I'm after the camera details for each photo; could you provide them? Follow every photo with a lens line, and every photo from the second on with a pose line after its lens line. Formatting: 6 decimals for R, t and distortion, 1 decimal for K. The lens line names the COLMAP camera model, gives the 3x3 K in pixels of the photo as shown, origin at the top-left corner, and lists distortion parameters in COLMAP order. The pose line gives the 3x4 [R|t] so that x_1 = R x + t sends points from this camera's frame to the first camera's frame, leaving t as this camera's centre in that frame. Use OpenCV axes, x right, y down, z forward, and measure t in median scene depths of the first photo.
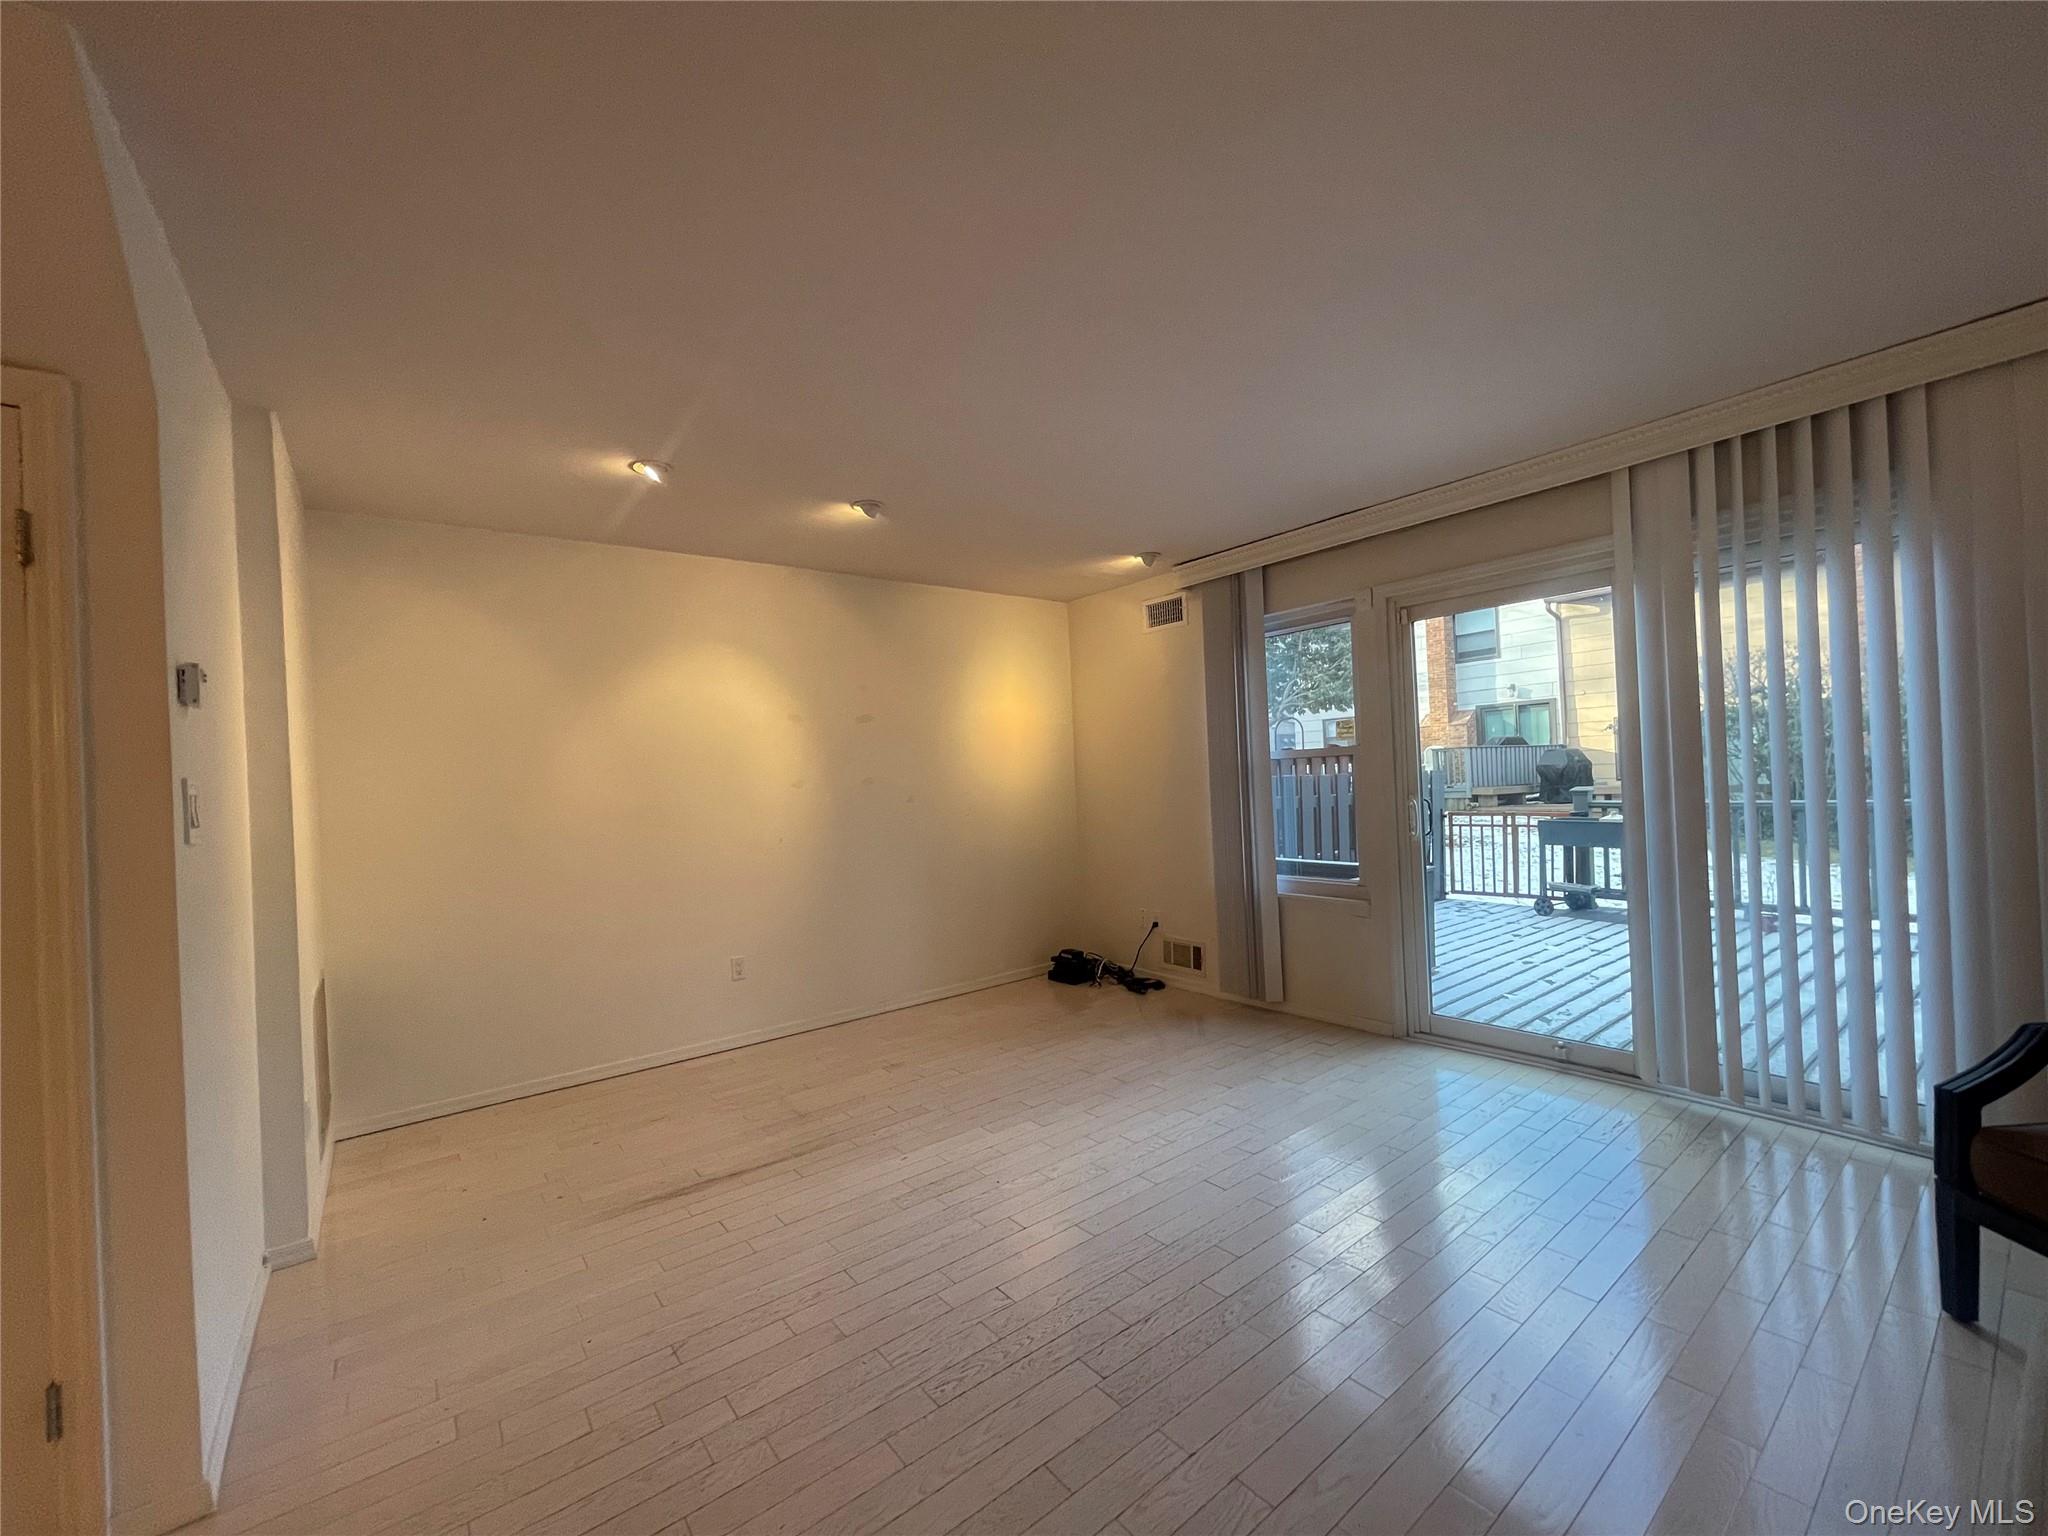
lens RADIAL K [[819.5, 0, 1023.1], [0, 819.5, 779.8], [0, 0, 1]] dist [0.000452, -0.004434]
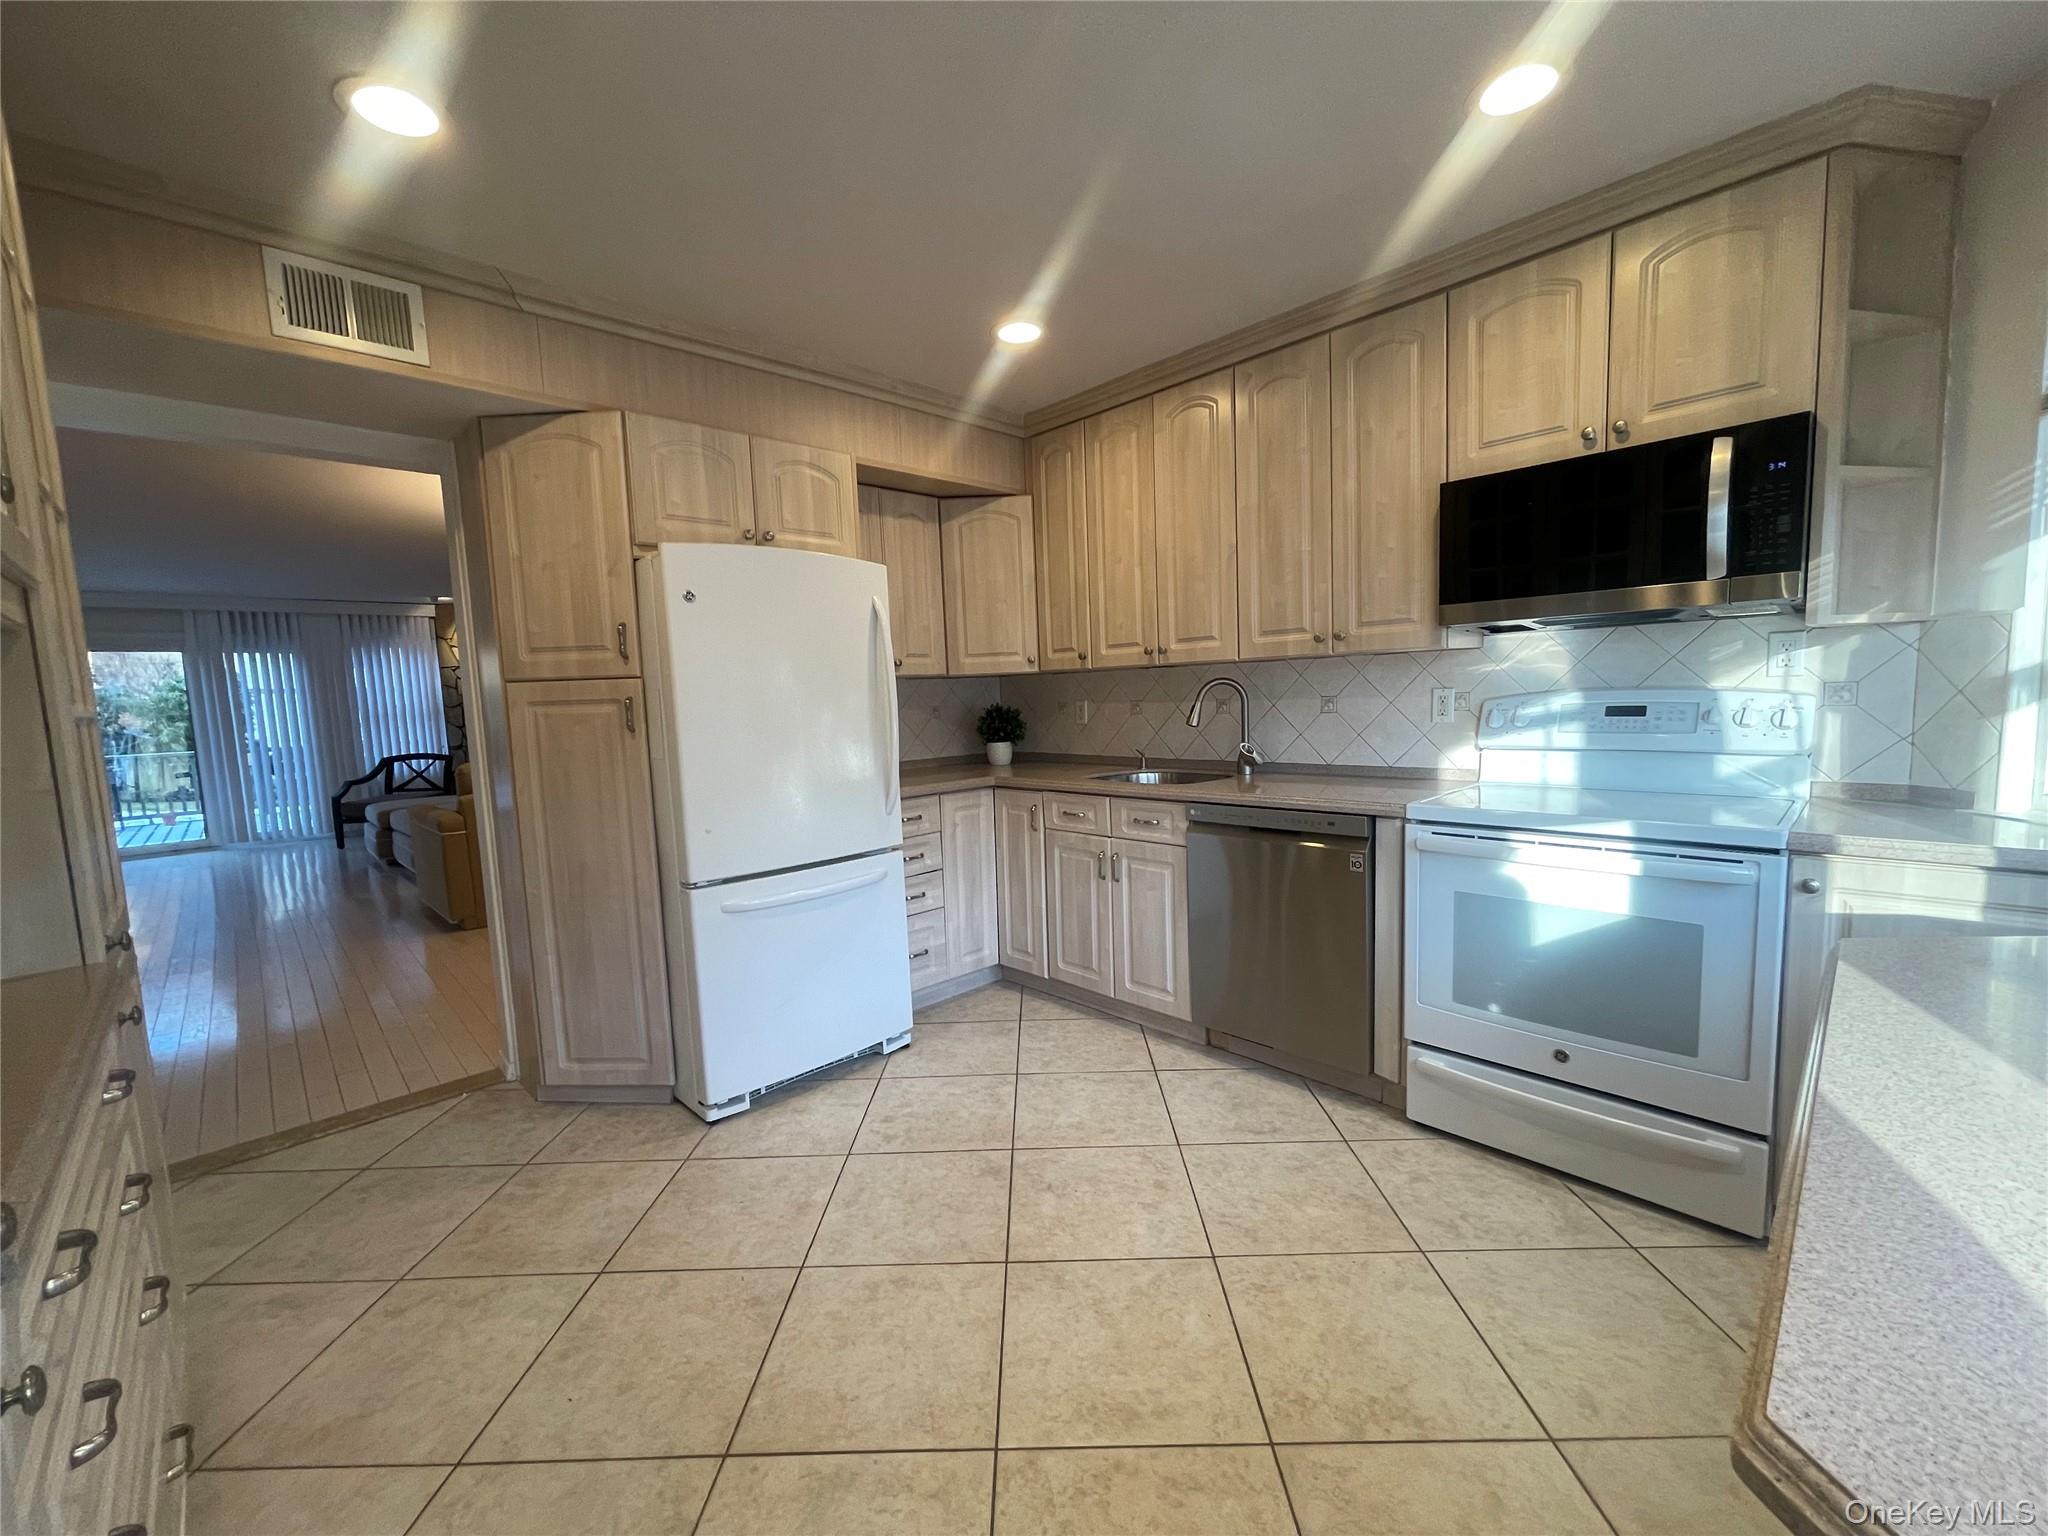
lens RADIAL K [[830.5, 0, 1022.6], [0, 830.5, 774.0], [0, 0, 1]] dist [0.002044, 0.001164]
pose [[-0.101790, -0.051152, 0.993490, -1.731141], [0.041566, 0.997586, 0.055622, 0.077178], [-0.993937, 0.046957, -0.099419, -1.058681]]
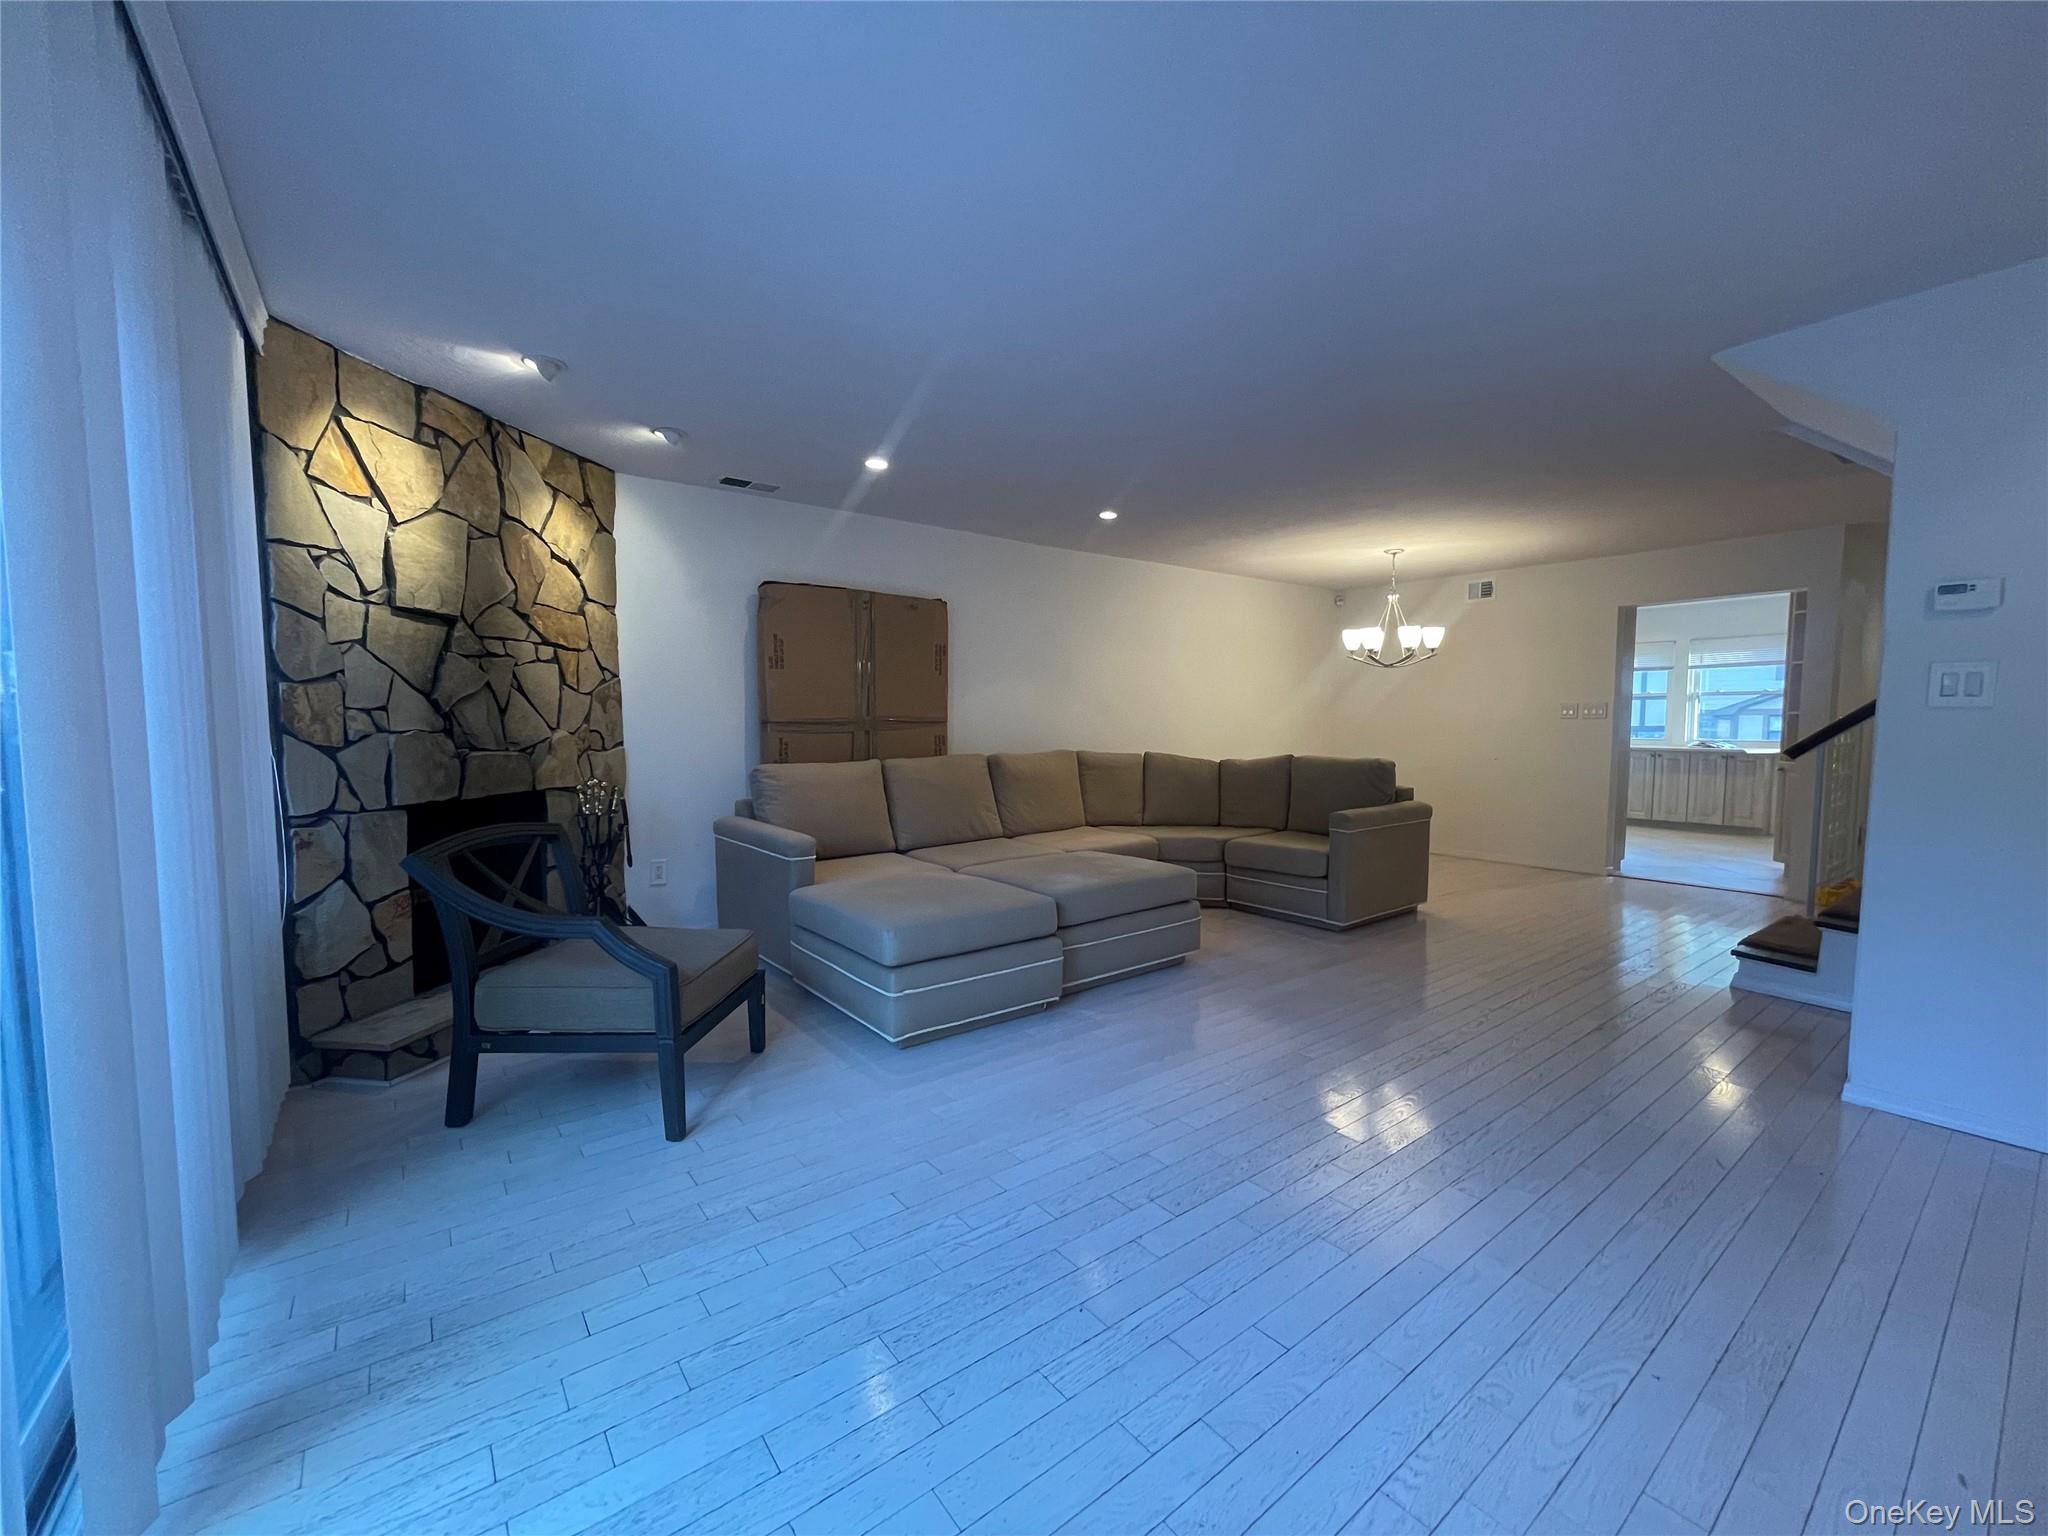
lens RADIAL K [[819.5, 0, 1023.1], [0, 819.5, 779.8], [0, 0, 1]] dist [0.000452, -0.004434]
pose [[-0.998725, 0.044656, 0.023562, 0.273538], [0.046214, 0.996451, 0.070350, 0.009906], [-0.020337, 0.071349, -0.997244, 1.084131]]
